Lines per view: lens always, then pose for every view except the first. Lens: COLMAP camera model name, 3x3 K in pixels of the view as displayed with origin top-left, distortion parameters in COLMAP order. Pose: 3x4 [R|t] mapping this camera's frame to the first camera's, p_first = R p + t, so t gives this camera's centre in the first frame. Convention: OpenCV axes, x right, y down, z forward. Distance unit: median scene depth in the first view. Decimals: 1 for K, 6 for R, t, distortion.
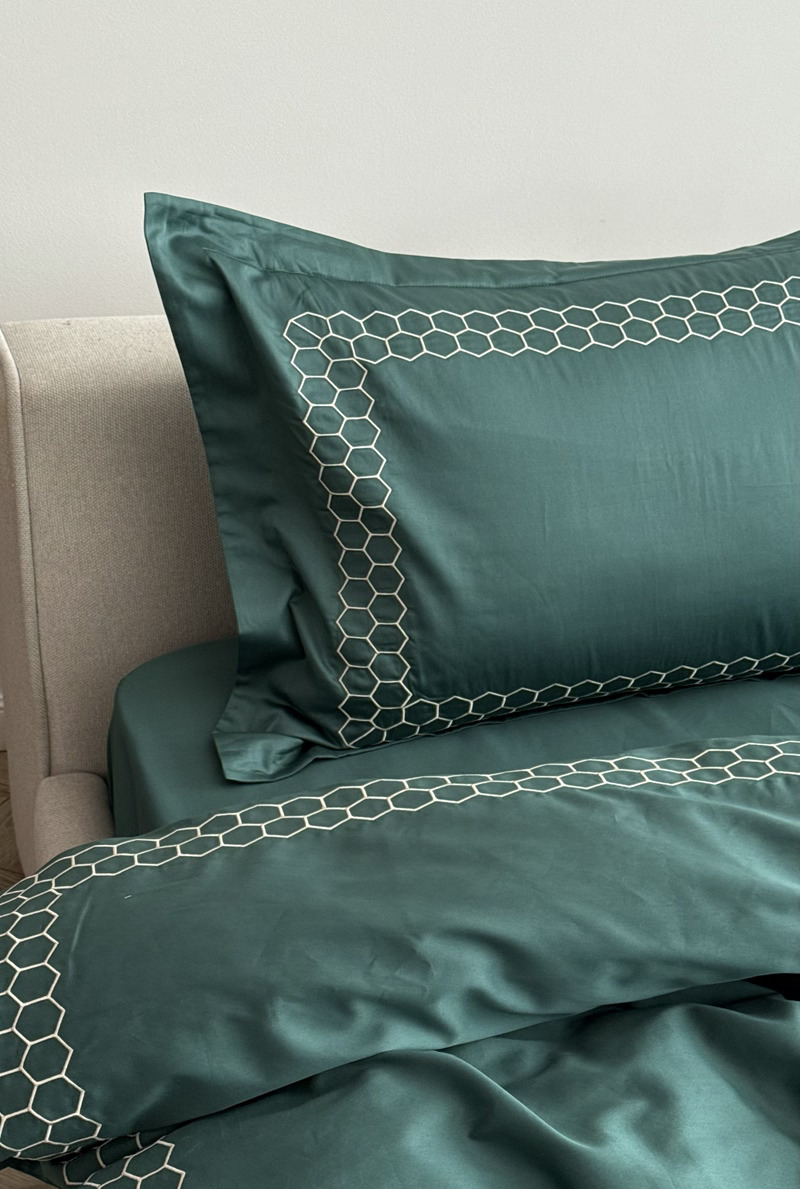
lens RADIAL K [[1601.2, 0, 400.8], [0, 1601.2, 589.5], [0, 0, 1]] dist [0.041111, 0.000000]
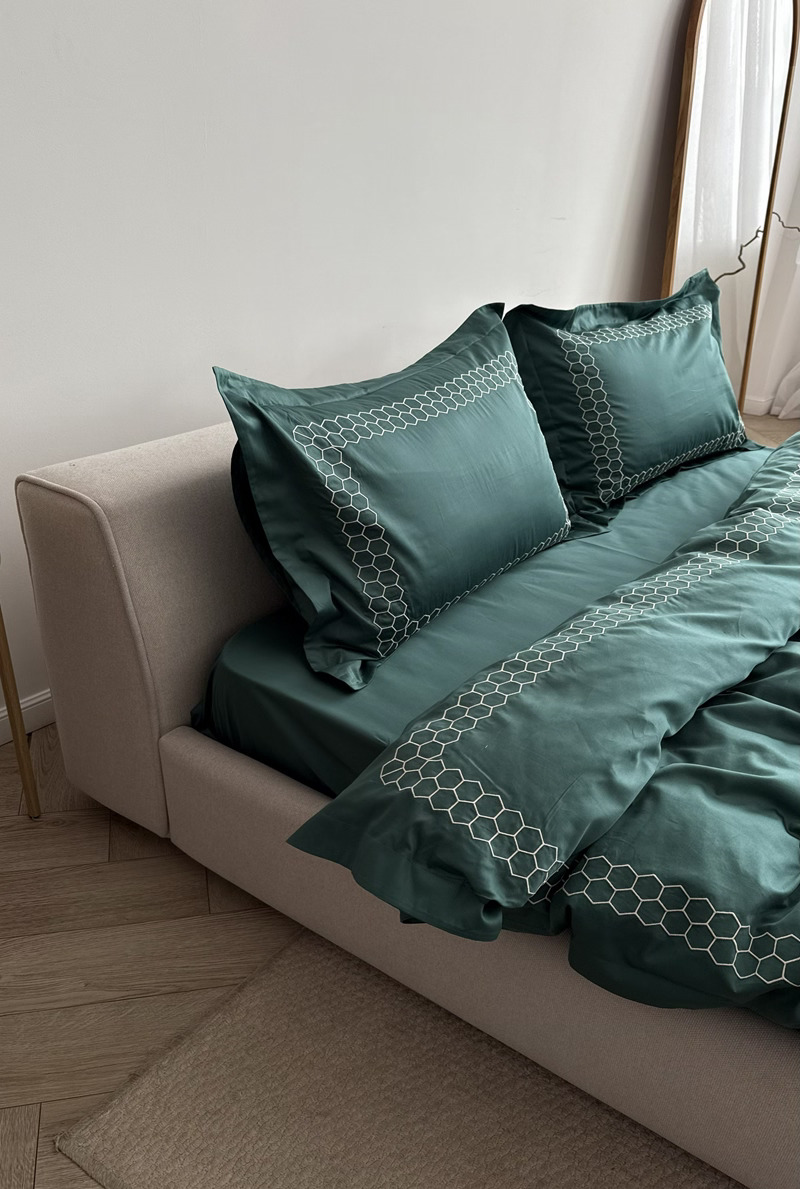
lens RADIAL K [[821.0, 0, 400.8], [0, 821.0, 604.5], [0, 0, 1]] dist [0.052927, 0.000148]
pose [[0.860085, -0.255854, 0.441354, -0.416510], [0.234203, 0.966615, 0.103948, -0.052763], [-0.453214, 0.013962, 0.891292, 0.156719]]
